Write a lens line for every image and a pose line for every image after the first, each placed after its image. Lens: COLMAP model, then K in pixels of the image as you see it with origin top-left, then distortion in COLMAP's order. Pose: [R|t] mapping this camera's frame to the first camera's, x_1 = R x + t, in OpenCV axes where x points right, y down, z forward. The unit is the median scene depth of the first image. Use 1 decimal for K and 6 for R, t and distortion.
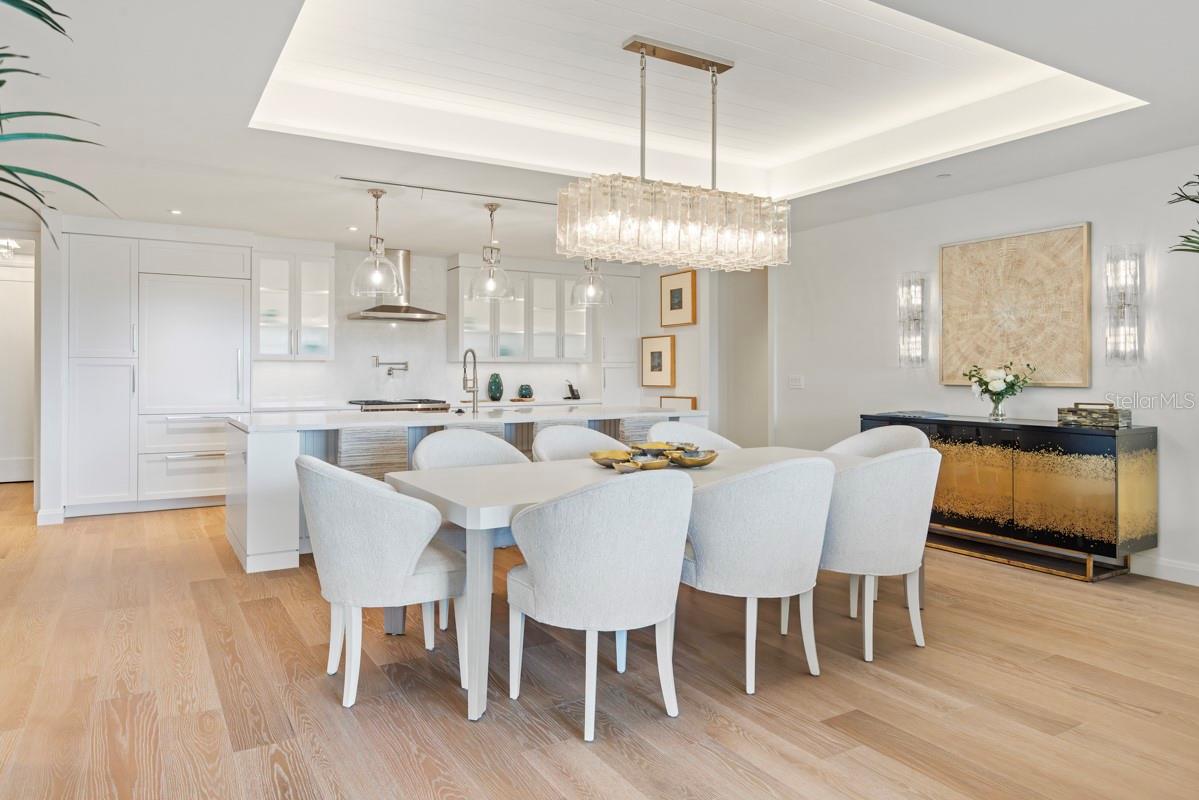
lens RADIAL K [[776.4, 0, 597.5], [0, 776.4, 383.1], [0, 0, 1]] dist [0.005750, 0.001928]
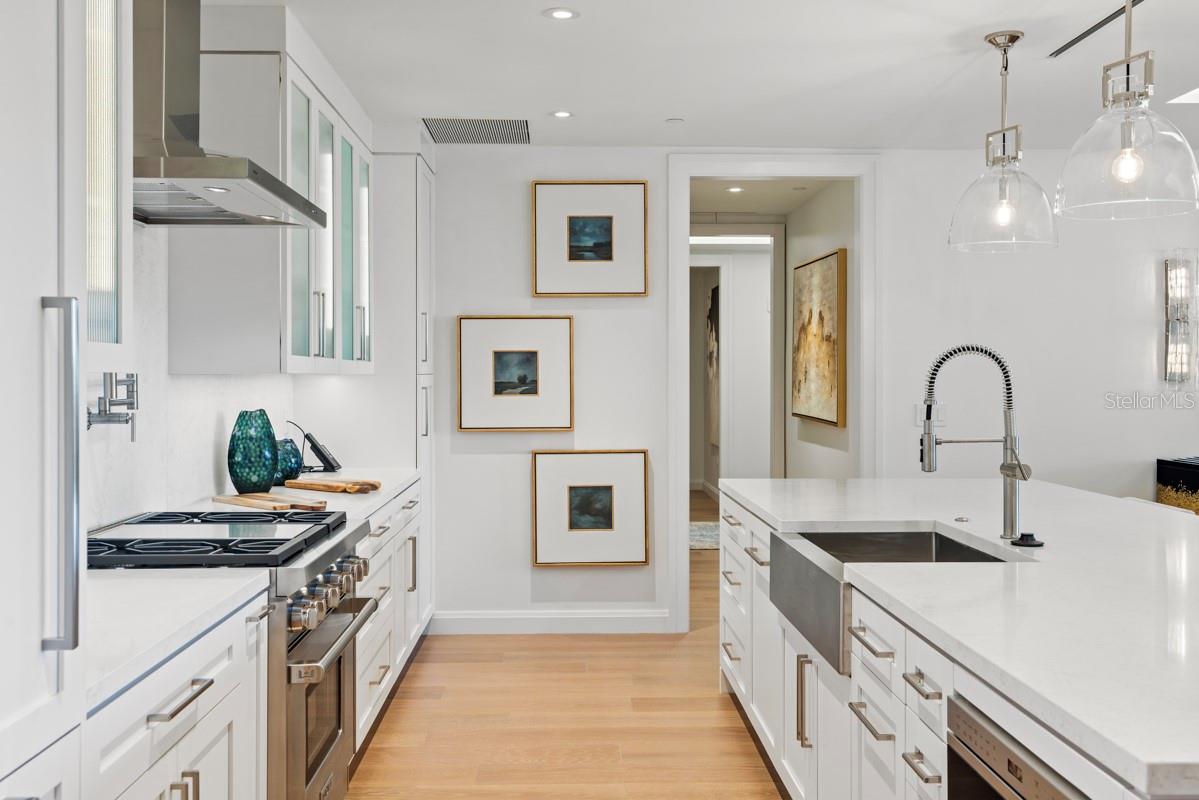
lens RADIAL K [[1147.4, 0, 594.5], [0, 1147.4, 379.9], [0, 0, 1]] dist [0.009527, 0.000000]
pose [[0.492251, -0.001363, 0.870452, -0.508003], [0.010161, 0.999940, -0.004181, -0.022435], [-0.870394, 0.010902, 0.492235, 0.690982]]
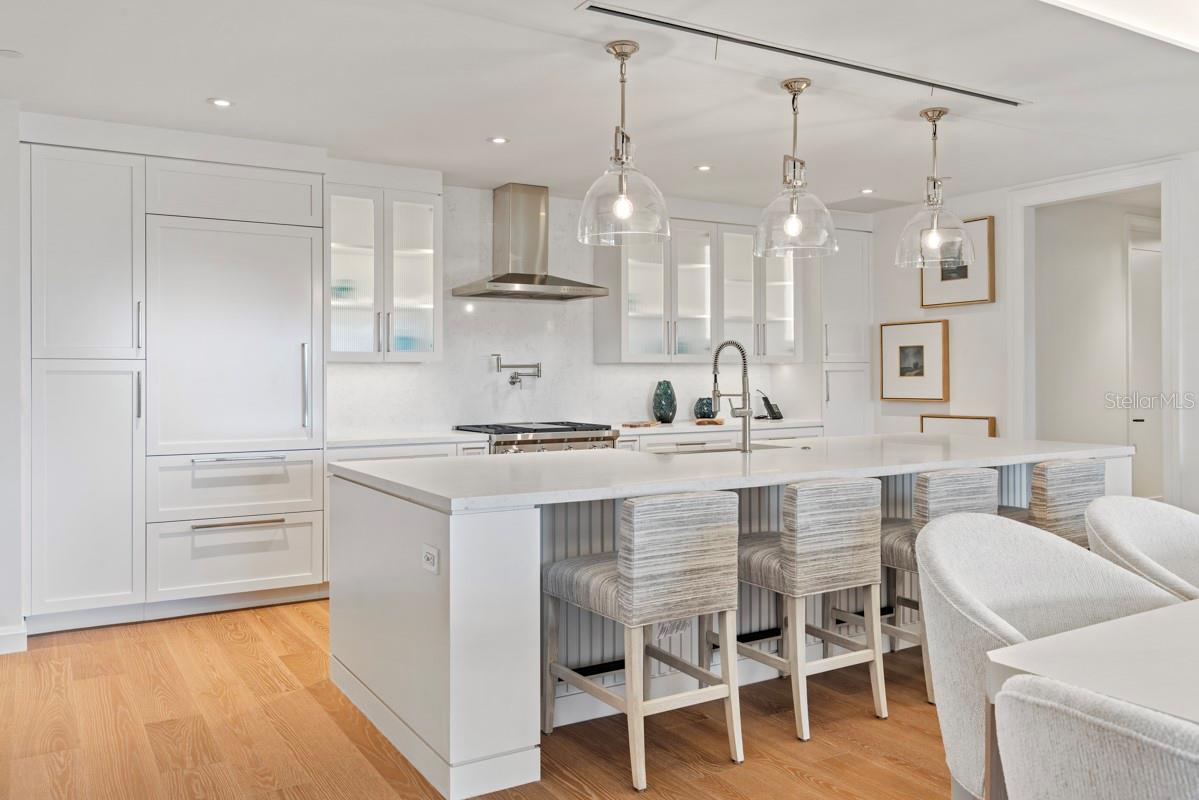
lens RADIAL K [[947.9, 0, 600.7], [0, 947.9, 389.5], [0, 0, 1]] dist [0.000734, 0.004089]
pose [[0.999989, -0.004686, 0.000048, -0.197865], [0.004686, 0.999987, 0.002211, -0.007705], [-0.000058, -0.002211, 0.999998, 0.227803]]
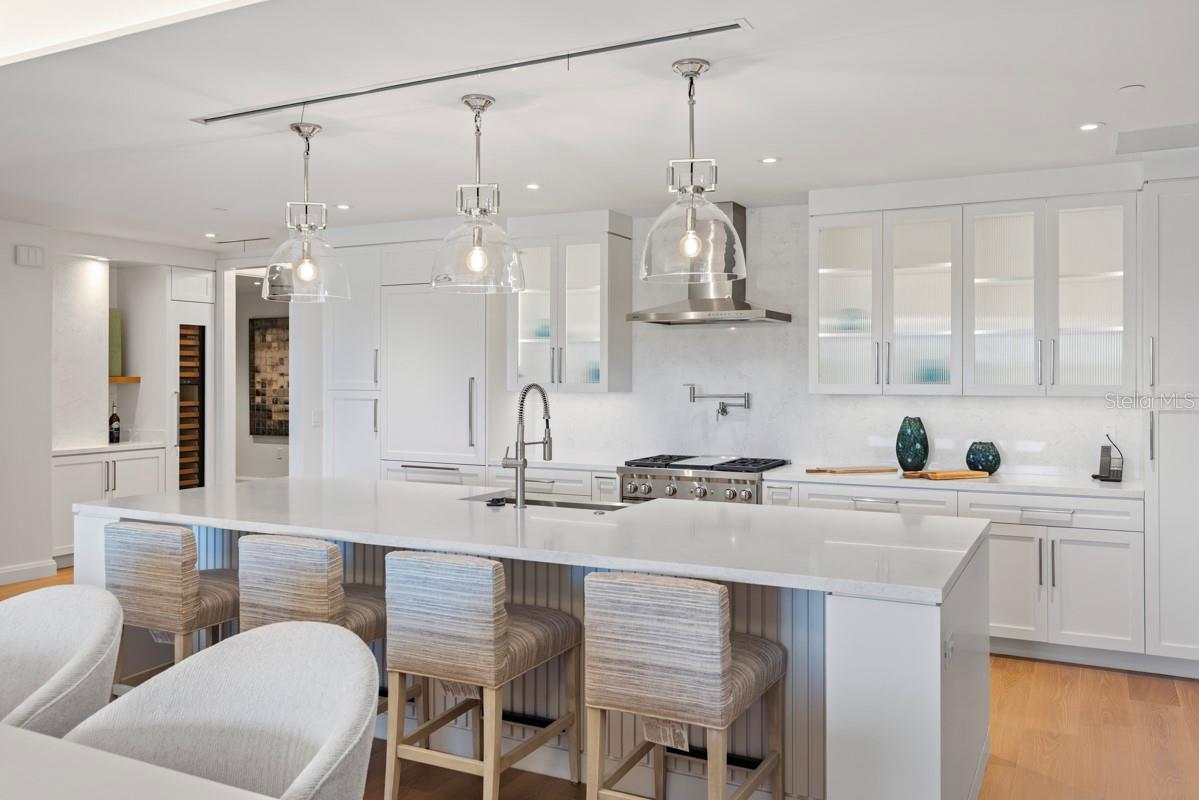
lens RADIAL K [[947.9, 0, 593.1], [0, 947.9, 364.2], [0, 0, 1]] dist [0.000734, 0.004089]
pose [[0.504000, -0.014987, -0.863573, 0.312400], [-0.012929, 0.999606, -0.024894, -0.030463], [0.863607, 0.023711, 0.503608, 0.551310]]
